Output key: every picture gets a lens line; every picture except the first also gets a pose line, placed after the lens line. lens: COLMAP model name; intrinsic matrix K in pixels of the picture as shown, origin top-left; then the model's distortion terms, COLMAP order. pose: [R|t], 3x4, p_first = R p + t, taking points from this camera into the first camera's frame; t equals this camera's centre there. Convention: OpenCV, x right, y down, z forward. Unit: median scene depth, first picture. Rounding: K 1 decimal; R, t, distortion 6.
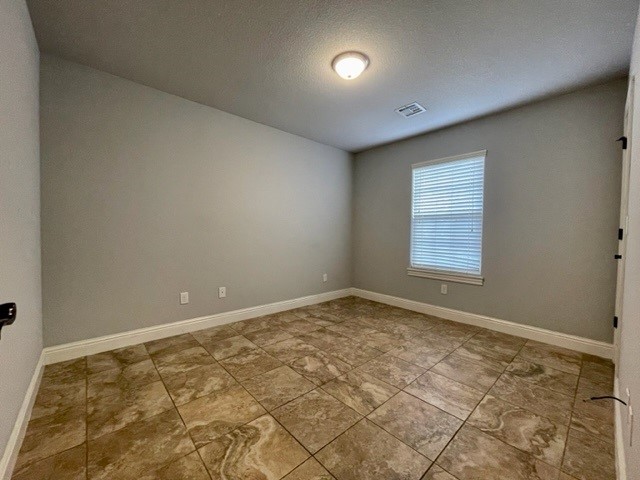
lens RADIAL K [[258.9, 0, 320.0], [0, 258.9, 240.0], [0, 0, 1]] dist [-0.001399, -0.000365]
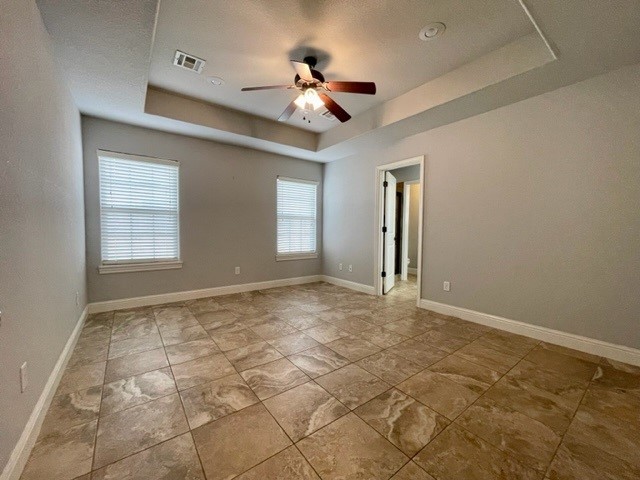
lens RADIAL K [[258.9, 0, 320.0], [0, 258.9, 240.0], [0, 0, 1]] dist [-0.001399, -0.000365]
pose [[0.083950, -0.052326, 0.995095, -0.580934], [0.021178, 0.998488, 0.050717, -0.011027], [-0.996245, 0.016816, 0.084931, 0.207140]]
